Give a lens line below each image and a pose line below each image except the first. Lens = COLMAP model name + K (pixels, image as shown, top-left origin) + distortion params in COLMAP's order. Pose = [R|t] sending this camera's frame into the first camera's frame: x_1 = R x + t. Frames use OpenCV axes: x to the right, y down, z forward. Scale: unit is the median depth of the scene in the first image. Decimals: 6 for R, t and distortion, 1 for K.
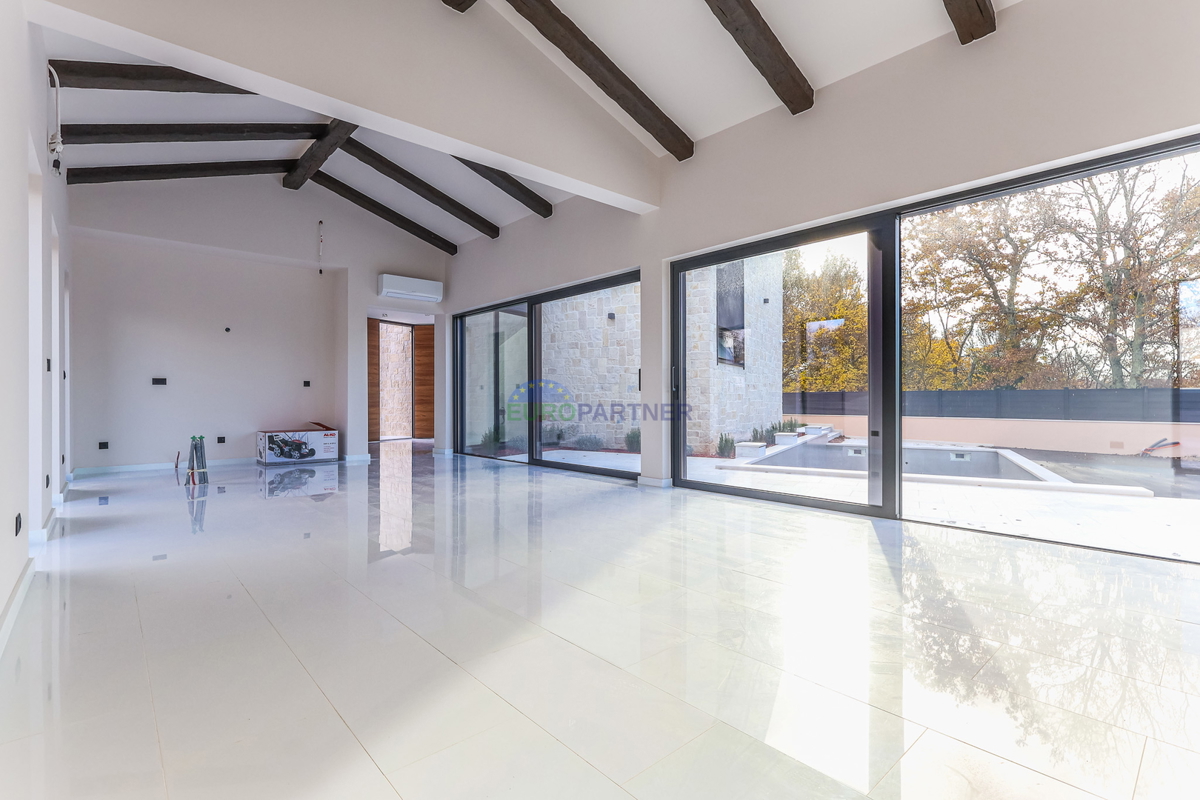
lens RADIAL K [[552.5, 0, 599.7], [0, 552.5, 389.1], [0, 0, 1]] dist [0.000736, 0.000047]
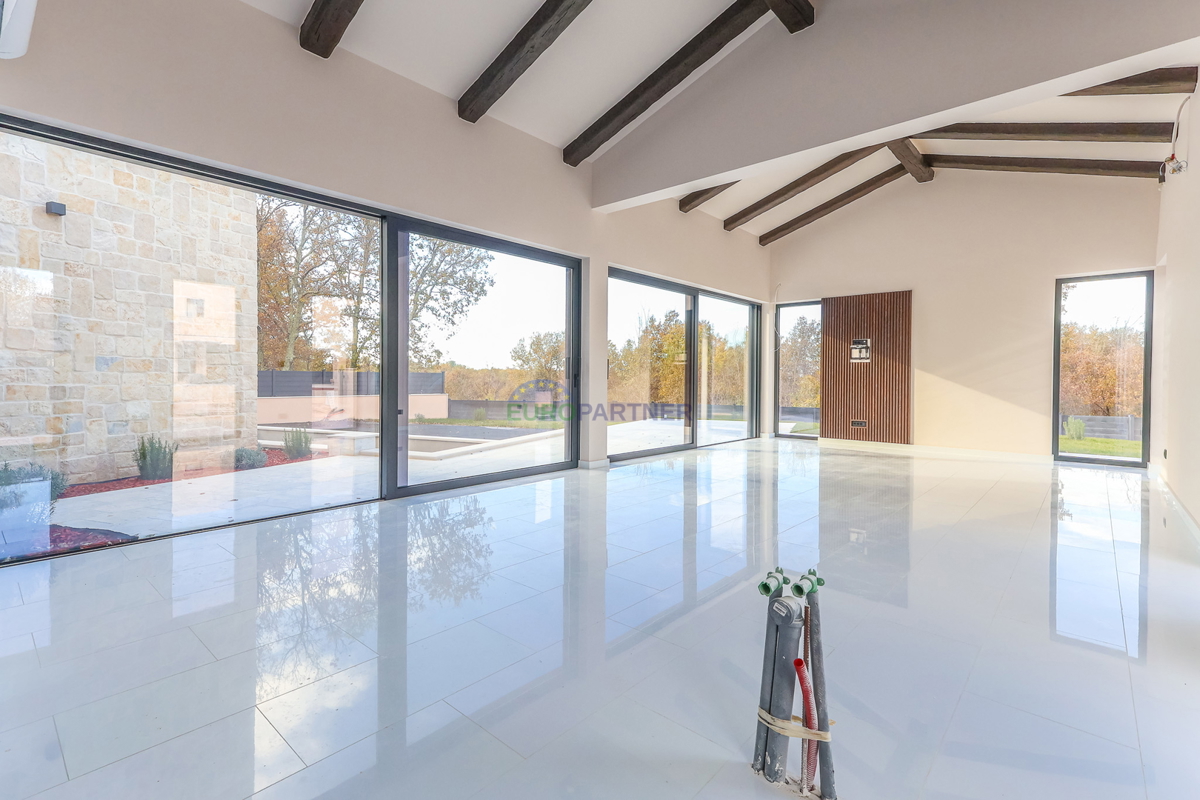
lens RADIAL K [[552.5, 0, 599.7], [0, 552.5, 389.1], [0, 0, 1]] dist [0.000736, 0.000047]
pose [[-0.114175, -0.003106, 0.993456, -0.668152], [-0.019171, 0.999816, 0.000922, 0.016312], [-0.993276, -0.018940, -0.114214, 0.786864]]
